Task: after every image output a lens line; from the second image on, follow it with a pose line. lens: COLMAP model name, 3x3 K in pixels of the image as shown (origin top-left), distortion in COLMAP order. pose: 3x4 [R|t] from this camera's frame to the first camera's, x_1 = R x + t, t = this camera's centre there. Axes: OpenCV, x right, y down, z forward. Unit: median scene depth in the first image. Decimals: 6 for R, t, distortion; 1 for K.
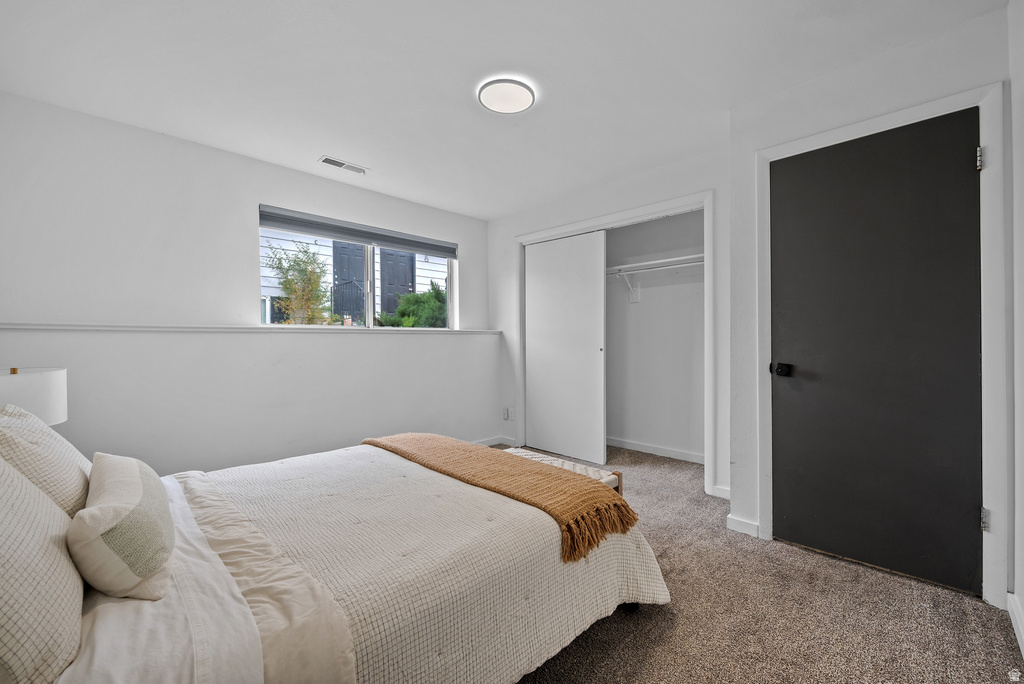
lens RADIAL K [[423.2, 0, 512.0], [0, 423.2, 342.0], [0, 0, 1]] dist [0.000209, 0.000014]
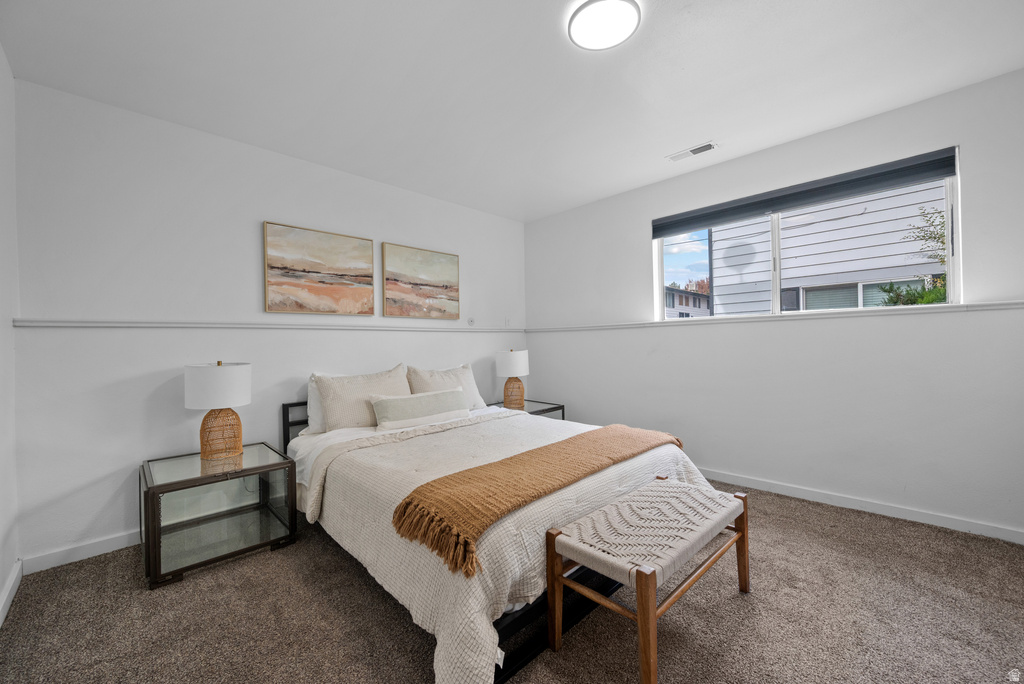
lens RADIAL K [[405.6, 0, 515.1], [0, 405.6, 343.5], [0, 0, 1]] dist [-0.000250, -0.000045]
pose [[-0.020731, 0.004682, -0.999774, 0.551067], [0.018662, 0.999817, 0.004295, 0.011748], [0.999611, -0.018569, -0.020814, 0.613600]]
